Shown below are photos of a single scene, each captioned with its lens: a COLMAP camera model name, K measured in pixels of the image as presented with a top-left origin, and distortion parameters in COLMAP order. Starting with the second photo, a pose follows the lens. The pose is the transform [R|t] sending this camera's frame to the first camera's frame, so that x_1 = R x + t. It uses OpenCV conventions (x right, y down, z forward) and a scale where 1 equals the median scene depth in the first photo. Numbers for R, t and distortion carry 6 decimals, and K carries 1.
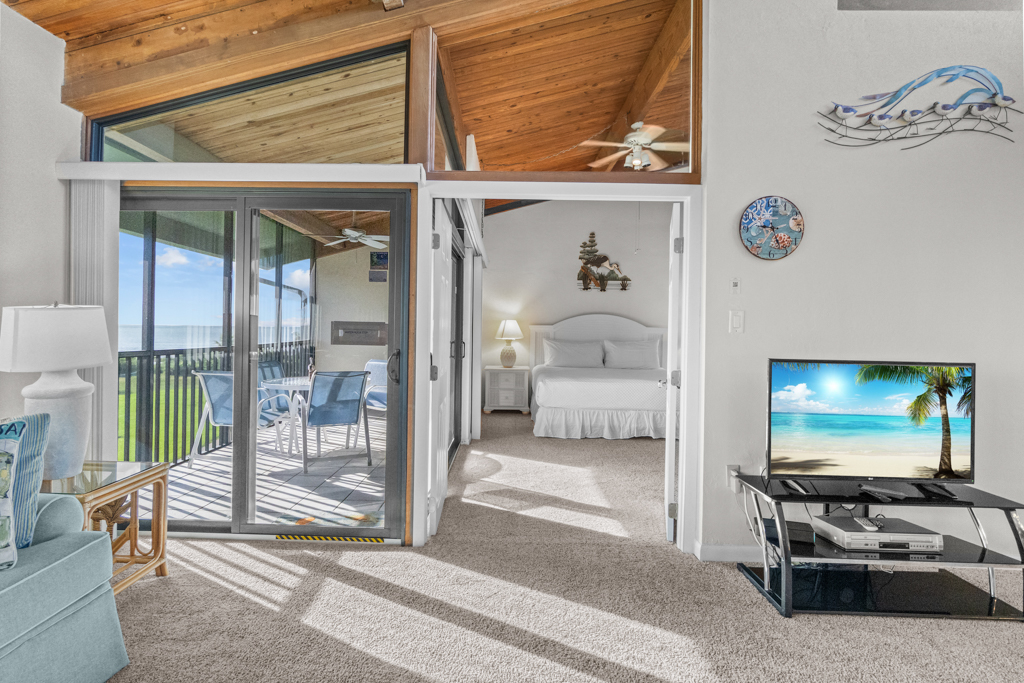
lens RADIAL K [[517.1, 0, 495.3], [0, 517.1, 332.6], [0, 0, 1]] dist [-0.002253, -0.000547]
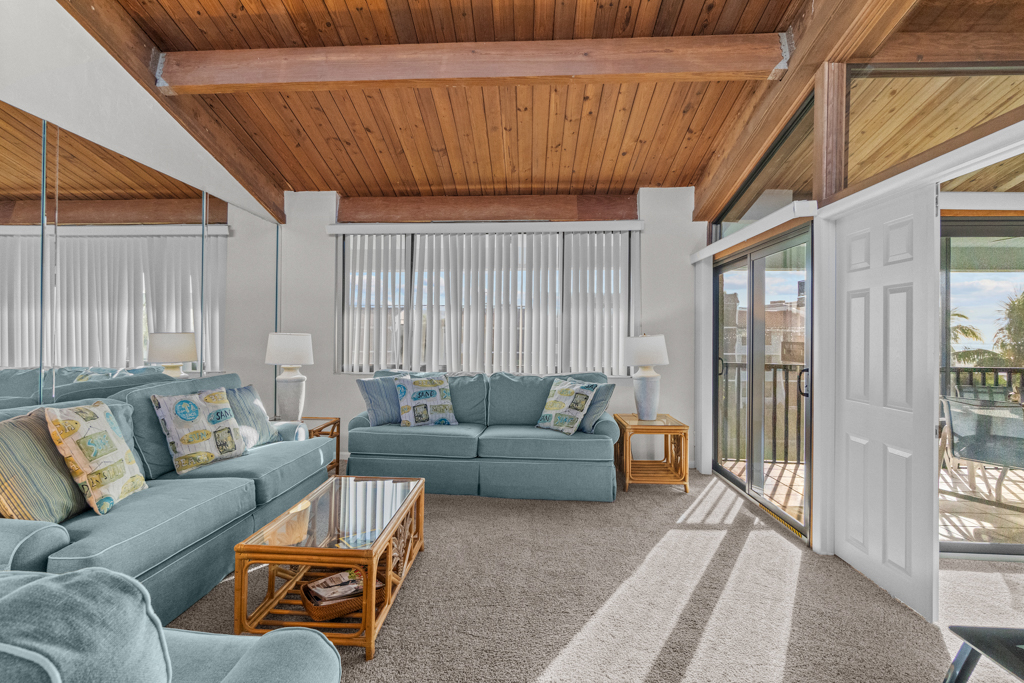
lens RADIAL K [[517.1, 0, 495.3], [0, 517.1, 332.6], [0, 0, 1]] dist [-0.002253, -0.000547]
pose [[-0.043779, -0.025916, -0.998705, 0.971248], [-0.012102, 0.999604, -0.025409, -0.003133], [0.998968, 0.010974, -0.044075, 0.390560]]
